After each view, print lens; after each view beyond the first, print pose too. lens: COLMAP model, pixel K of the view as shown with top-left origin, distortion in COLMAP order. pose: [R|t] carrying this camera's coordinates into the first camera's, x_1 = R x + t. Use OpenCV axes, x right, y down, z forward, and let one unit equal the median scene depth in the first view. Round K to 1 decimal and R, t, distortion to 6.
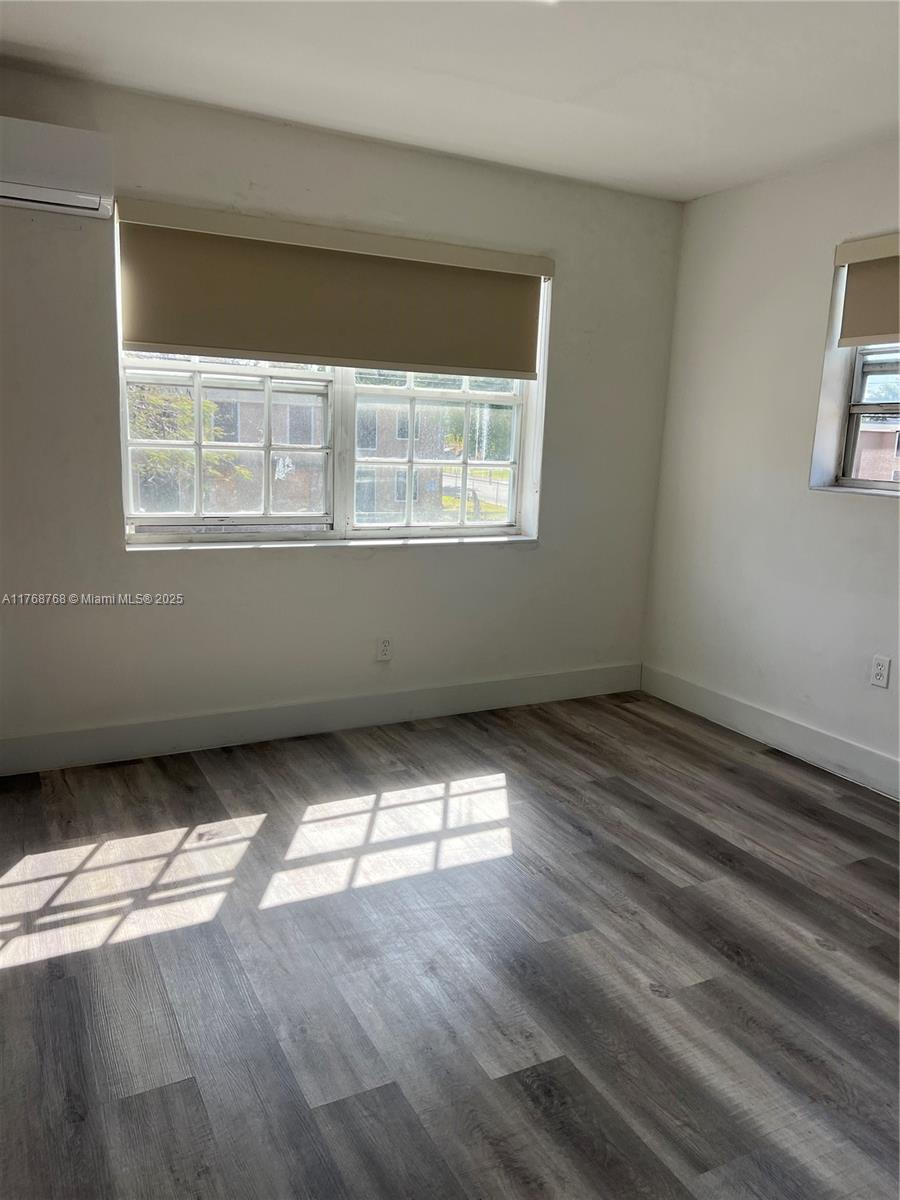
lens RADIAL K [[900.7, 0, 450.0], [0, 900.7, 600.0], [0, 0, 1]] dist [0.042002, -0.049332]
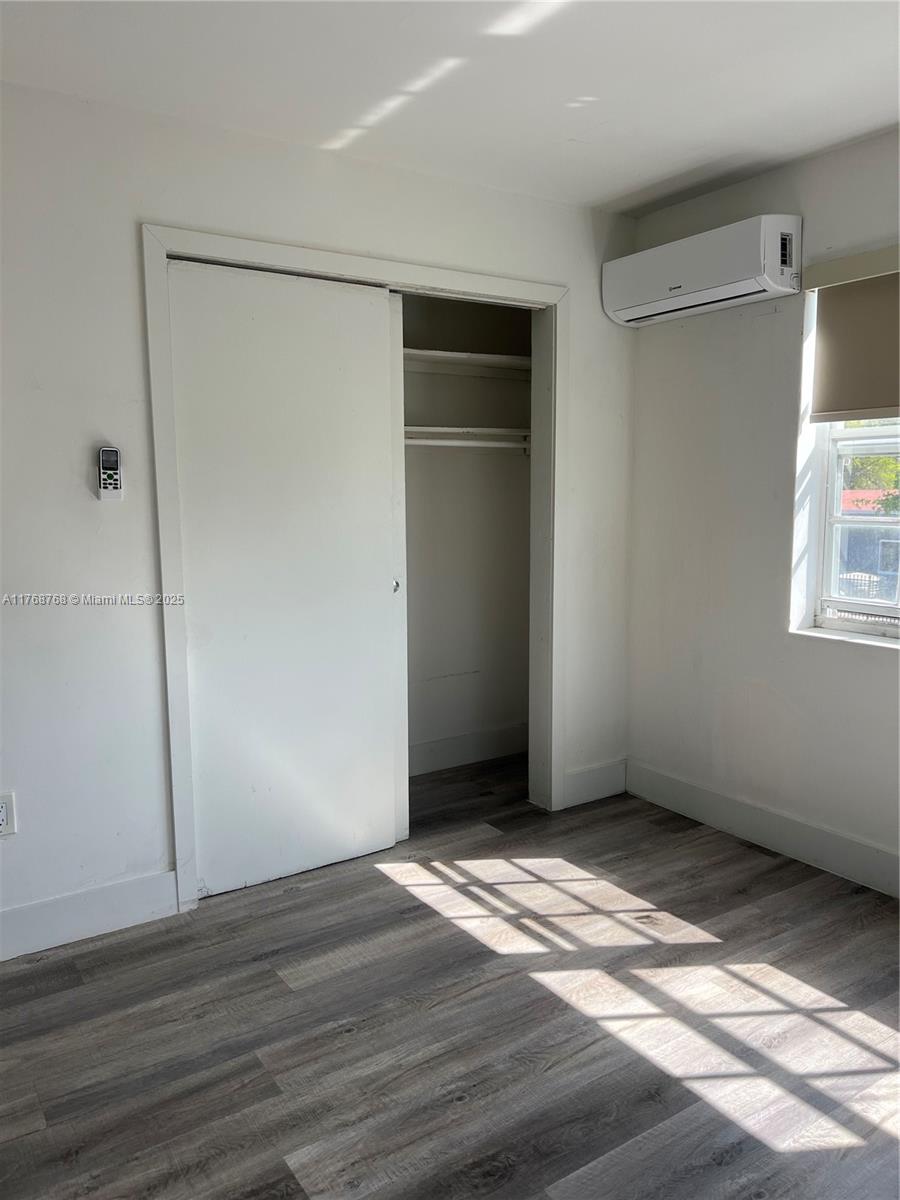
lens RADIAL K [[900.7, 0, 450.0], [0, 900.7, 600.0], [0, 0, 1]] dist [0.042002, -0.049332]
pose [[0.109253, 0.088691, -0.990049, 0.666161], [-0.178698, 0.981537, 0.068209, -0.107839], [0.977819, 0.169468, 0.123085, 0.648323]]
